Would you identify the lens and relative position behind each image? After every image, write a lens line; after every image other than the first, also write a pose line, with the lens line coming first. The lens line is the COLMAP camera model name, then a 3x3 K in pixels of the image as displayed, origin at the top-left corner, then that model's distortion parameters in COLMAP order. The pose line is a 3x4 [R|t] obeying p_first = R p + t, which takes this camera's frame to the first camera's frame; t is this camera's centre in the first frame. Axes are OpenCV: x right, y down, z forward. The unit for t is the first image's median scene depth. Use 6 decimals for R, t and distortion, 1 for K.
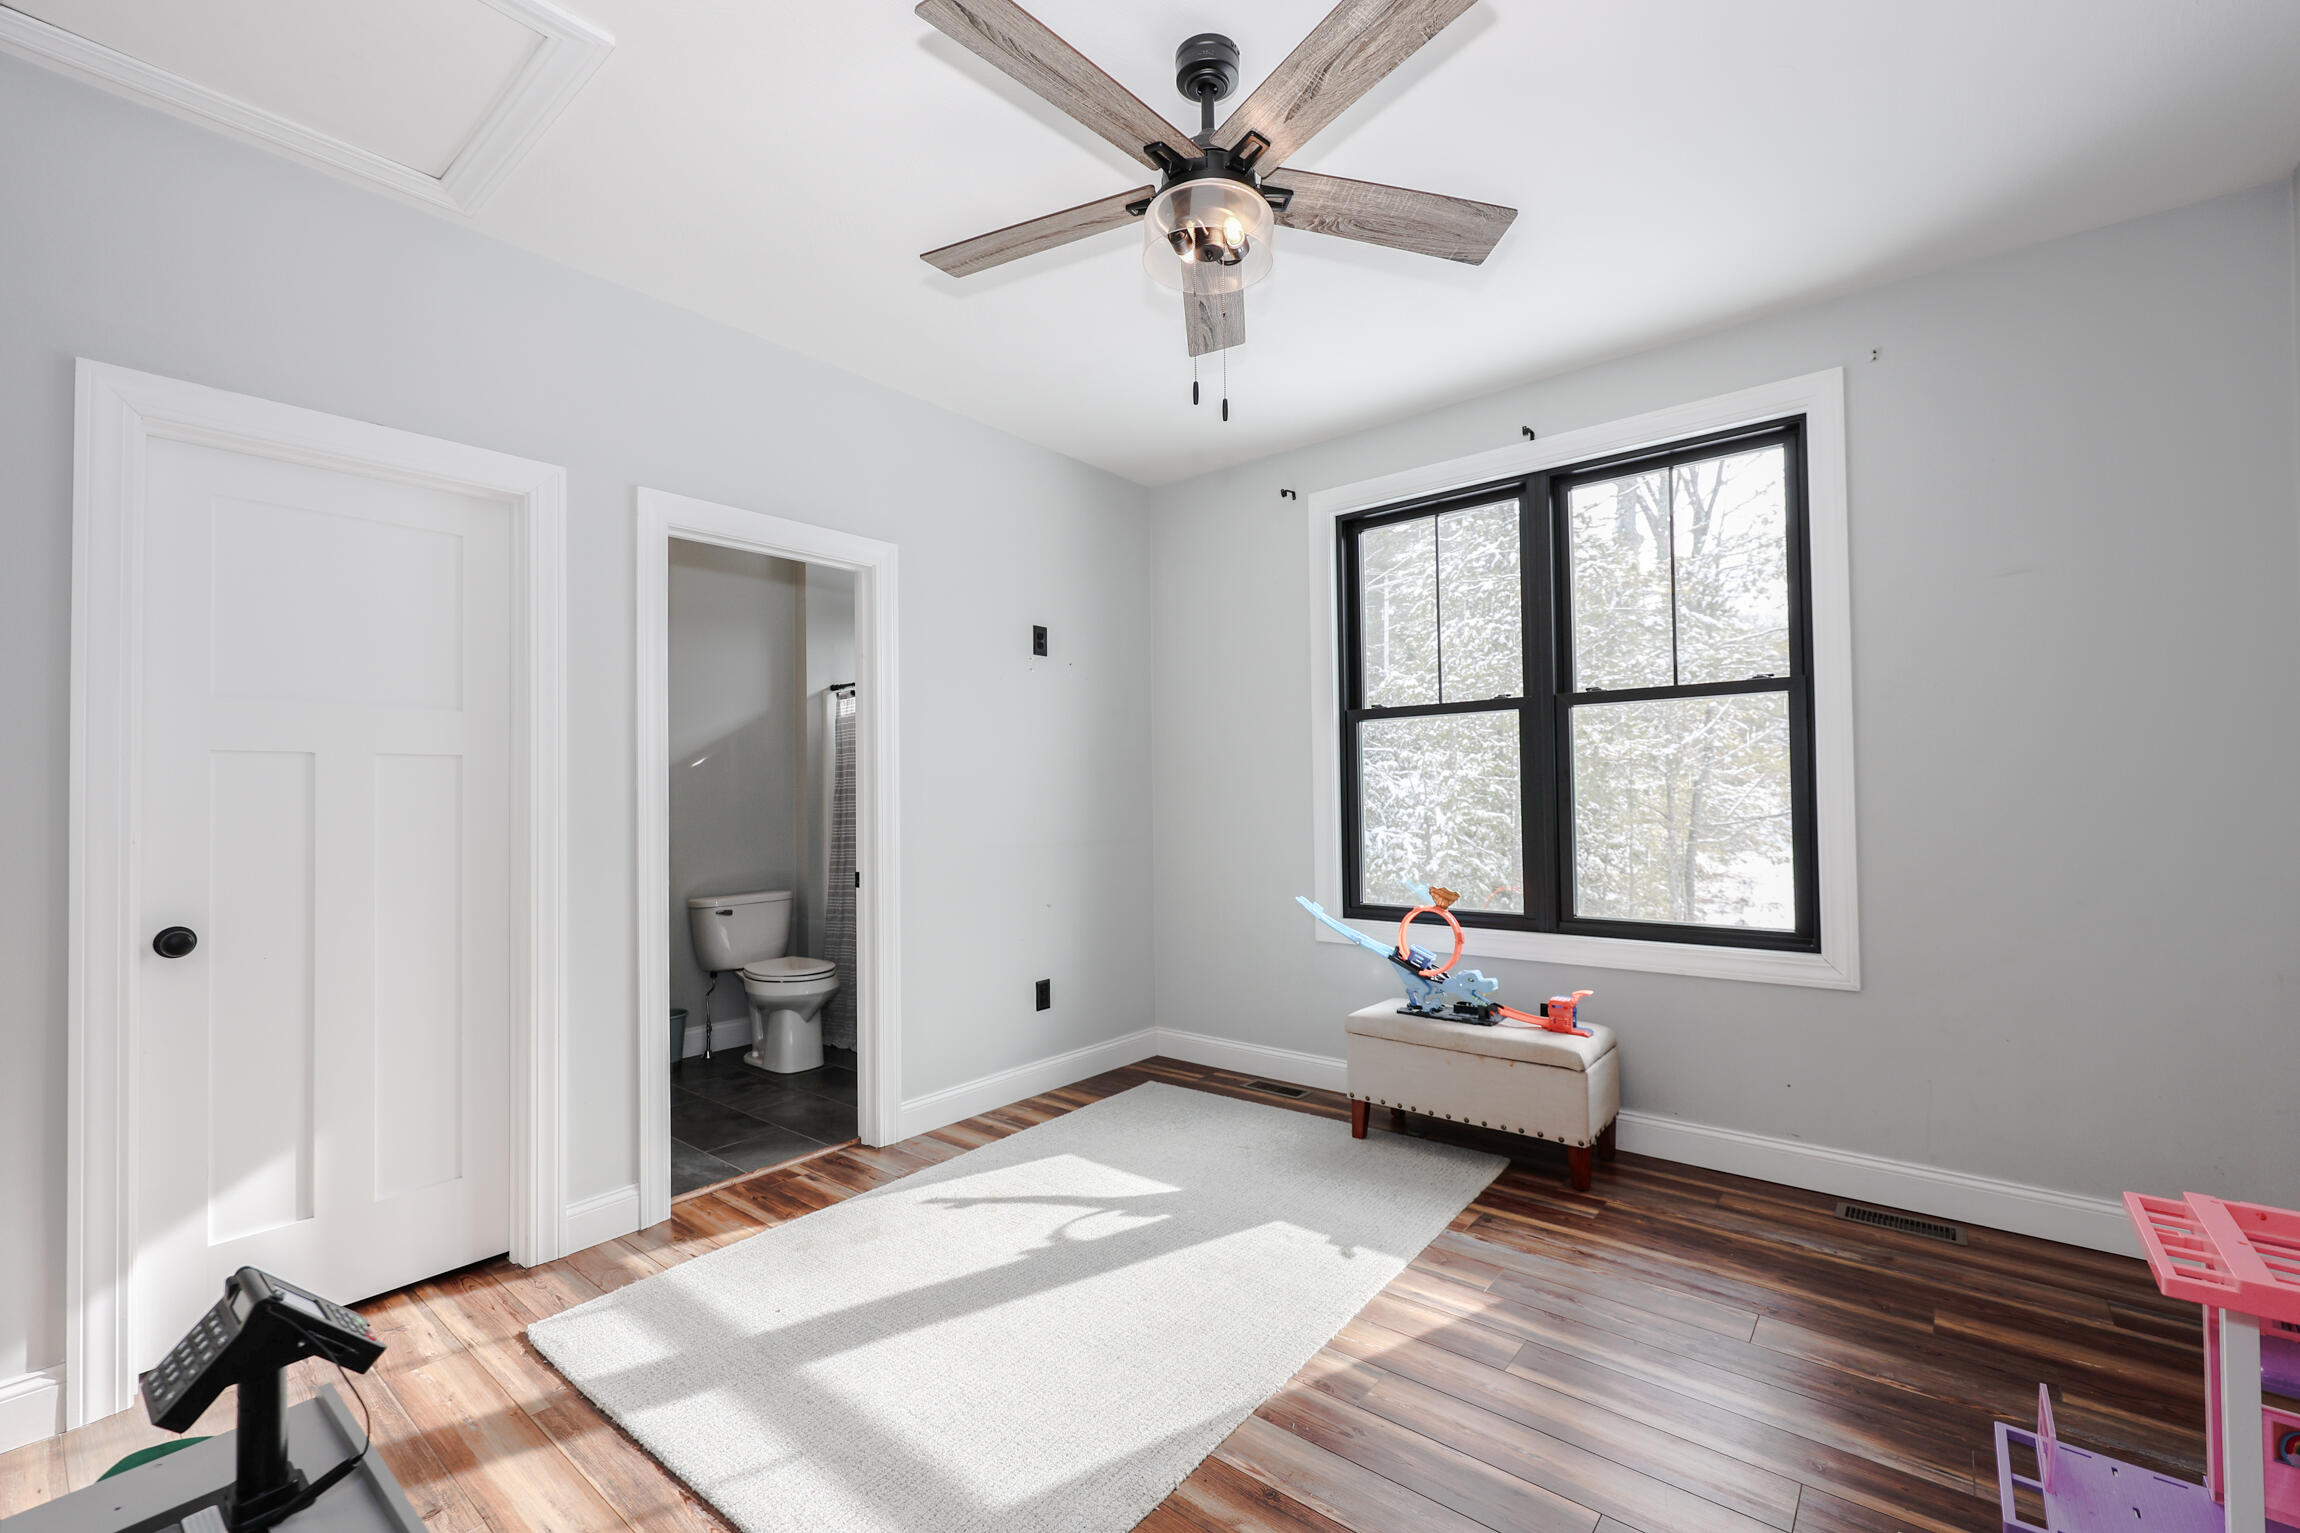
lens RADIAL K [[954.0, 0, 1144.6], [0, 954.0, 774.5], [0, 0, 1]] dist [-0.001566, -0.000033]
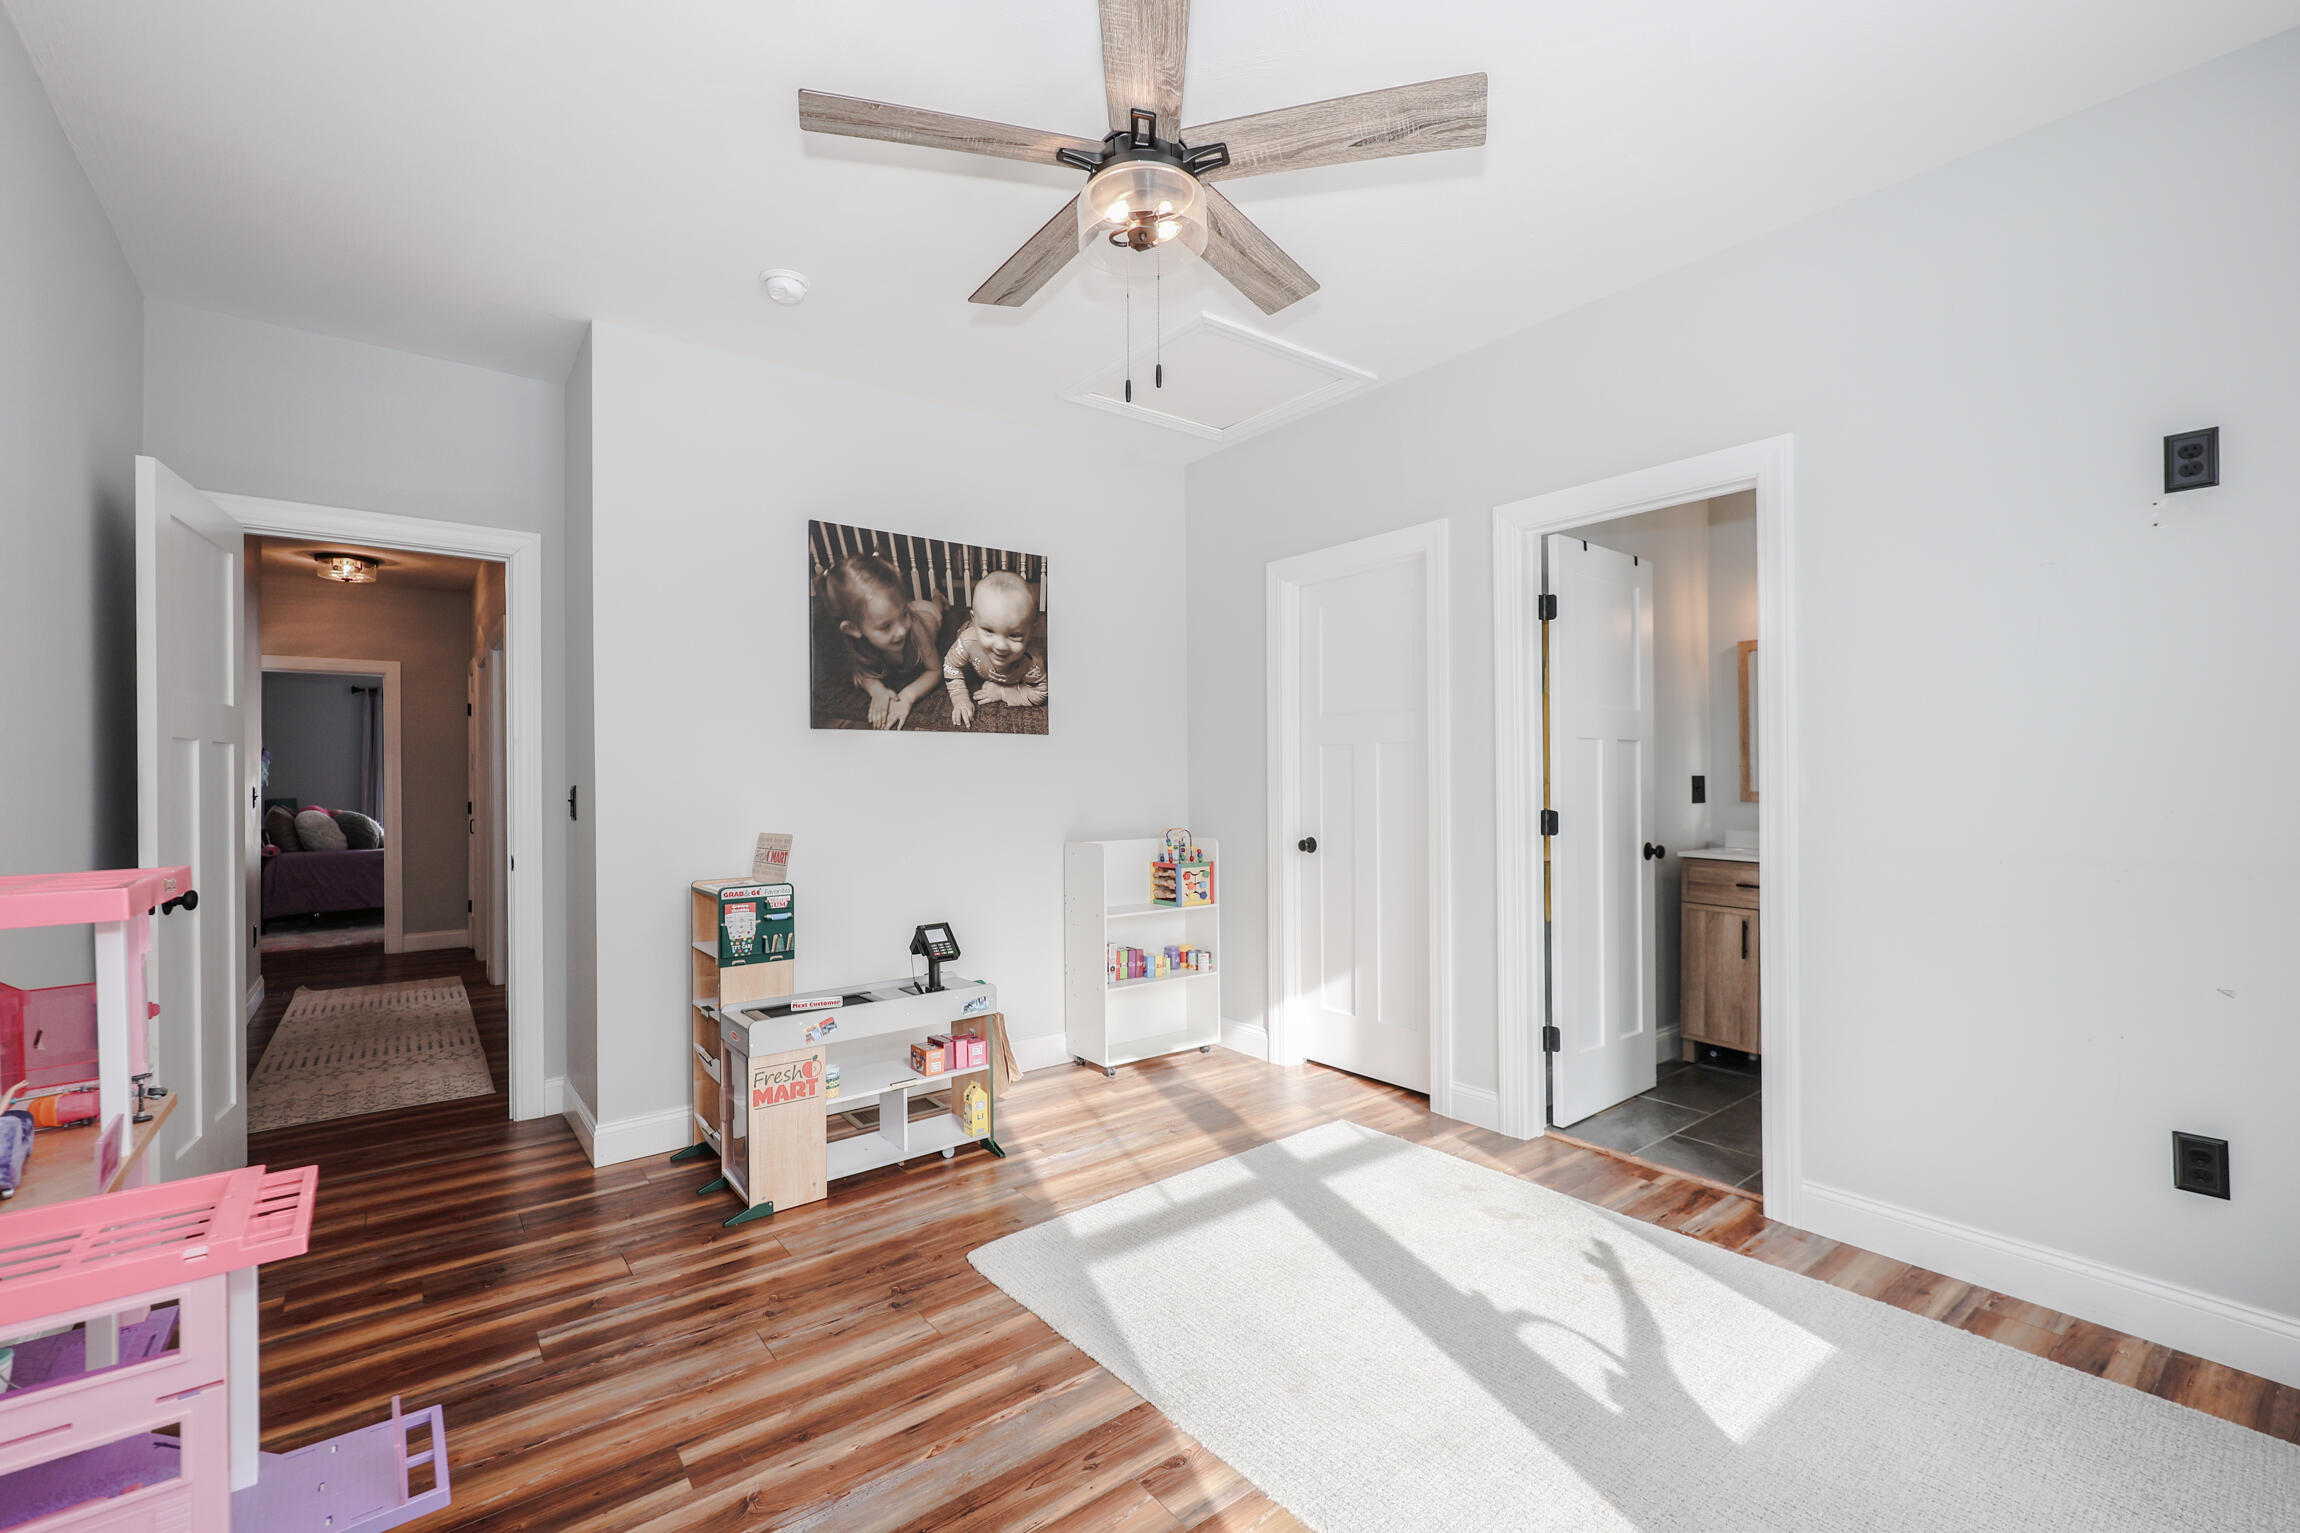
lens RADIAL K [[954.0, 0, 1144.6], [0, 954.0, 774.5], [0, 0, 1]] dist [-0.001566, -0.000033]
pose [[-0.204337, 0.011564, -0.978832, 0.607563], [0.028166, 0.999586, 0.005929, 0.007757], [0.978495, -0.026359, -0.204578, 0.687303]]
